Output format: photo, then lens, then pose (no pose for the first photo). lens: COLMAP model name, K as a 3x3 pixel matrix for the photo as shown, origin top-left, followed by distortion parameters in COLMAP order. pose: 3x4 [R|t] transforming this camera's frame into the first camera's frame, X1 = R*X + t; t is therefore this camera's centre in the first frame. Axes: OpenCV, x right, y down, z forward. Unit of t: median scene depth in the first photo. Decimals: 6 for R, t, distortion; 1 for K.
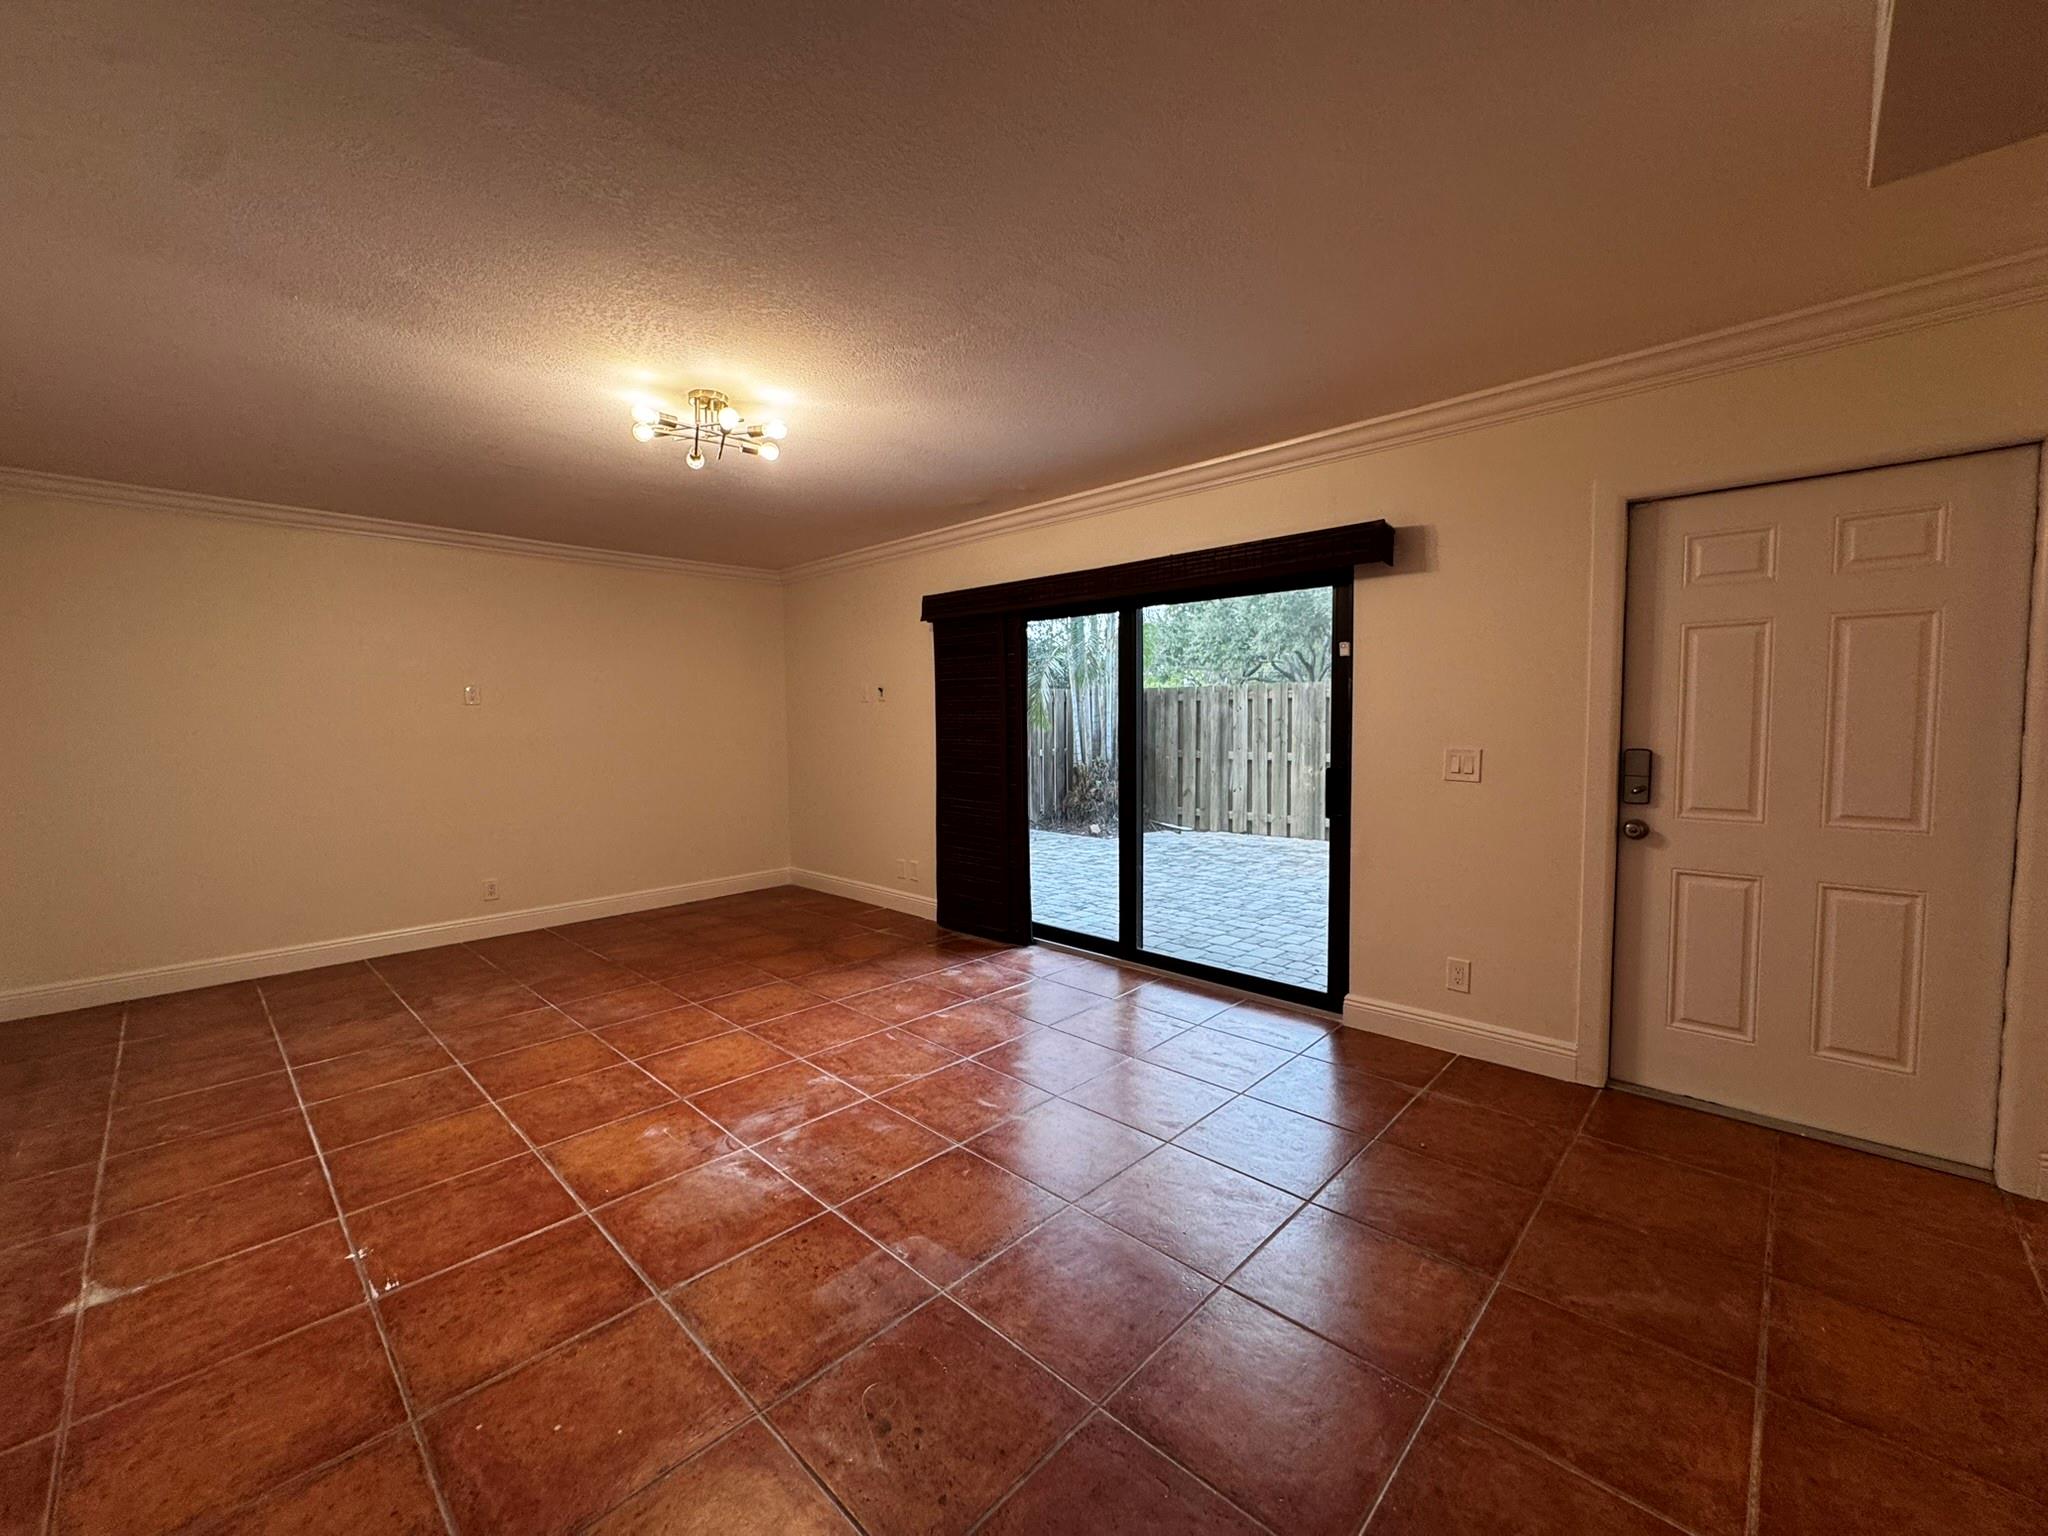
lens RADIAL K [[821.2, 0, 1019.8], [0, 821.2, 766.3], [0, 0, 1]] dist [-0.008112, 0.001615]
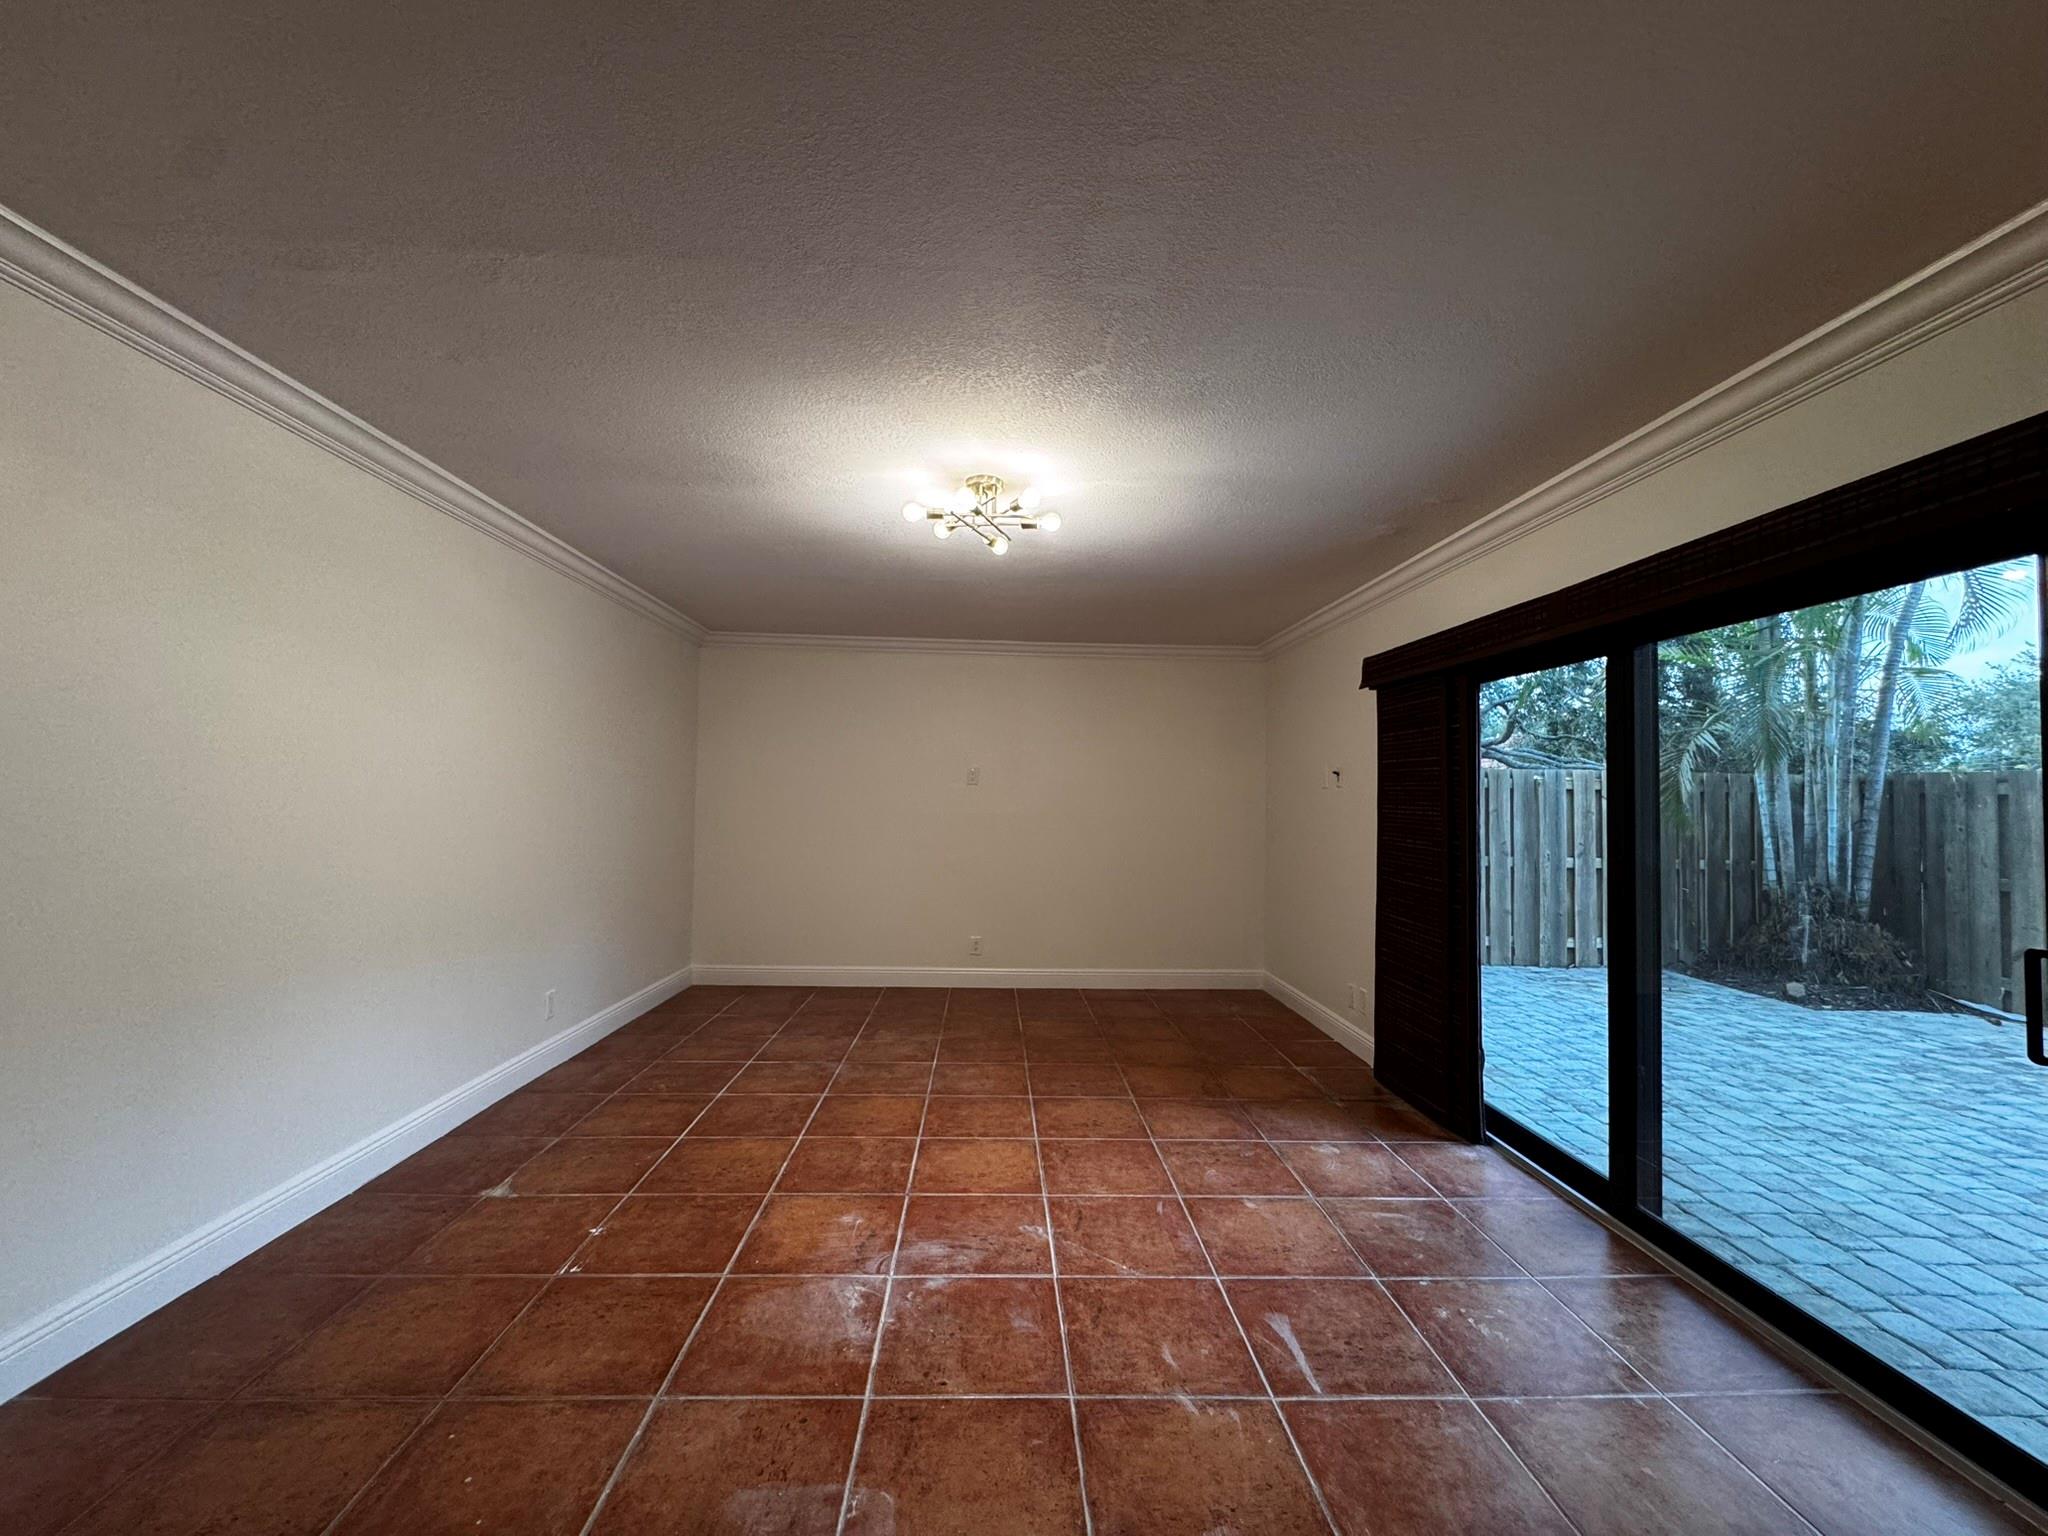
lens RADIAL K [[821.2, 0, 1020.2], [0, 821.2, 764.5], [0, 0, 1]] dist [-0.008112, 0.001615]
pose [[0.718955, -0.003635, -0.695047, 0.336018], [-0.068561, 0.994739, -0.076122, -0.031281], [0.691667, 0.102381, 0.714923, 0.332447]]
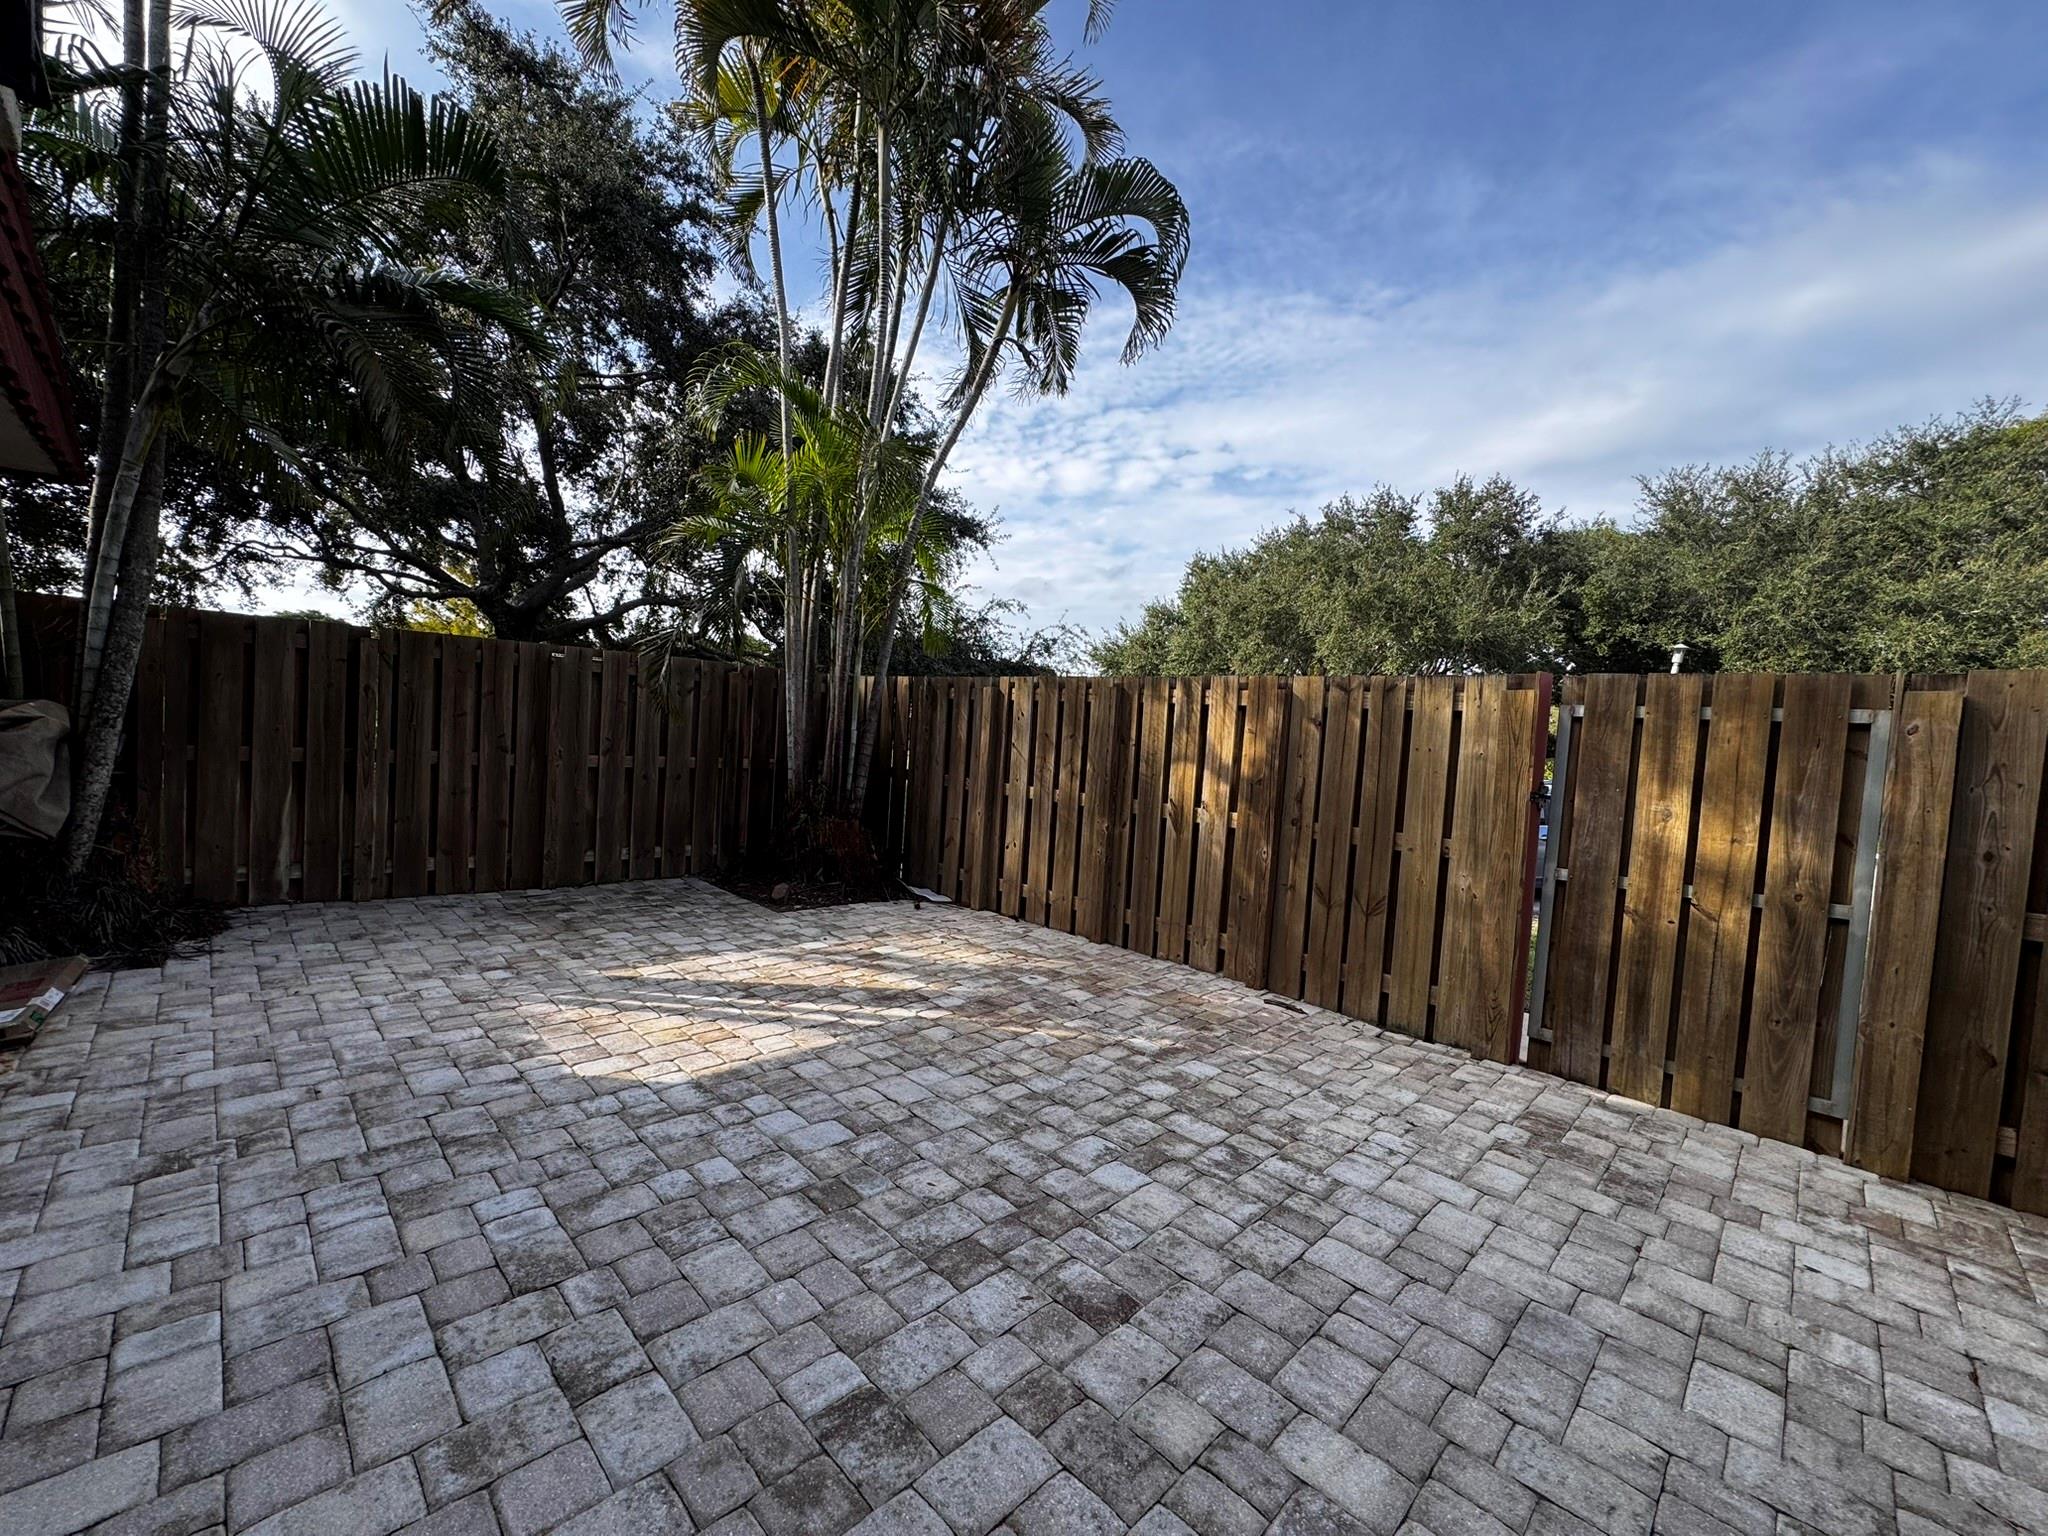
lens RADIAL K [[821.2, 0, 1016.4], [0, 821.2, 766.5], [0, 0, 1]] dist [-0.008112, 0.001615]
pose [[0.996962, 0.075342, -0.019767, 0.929407], [-0.075663, 0.997004, -0.016054, -0.073480], [0.018499, 0.017501, 0.999676, 1.270666]]
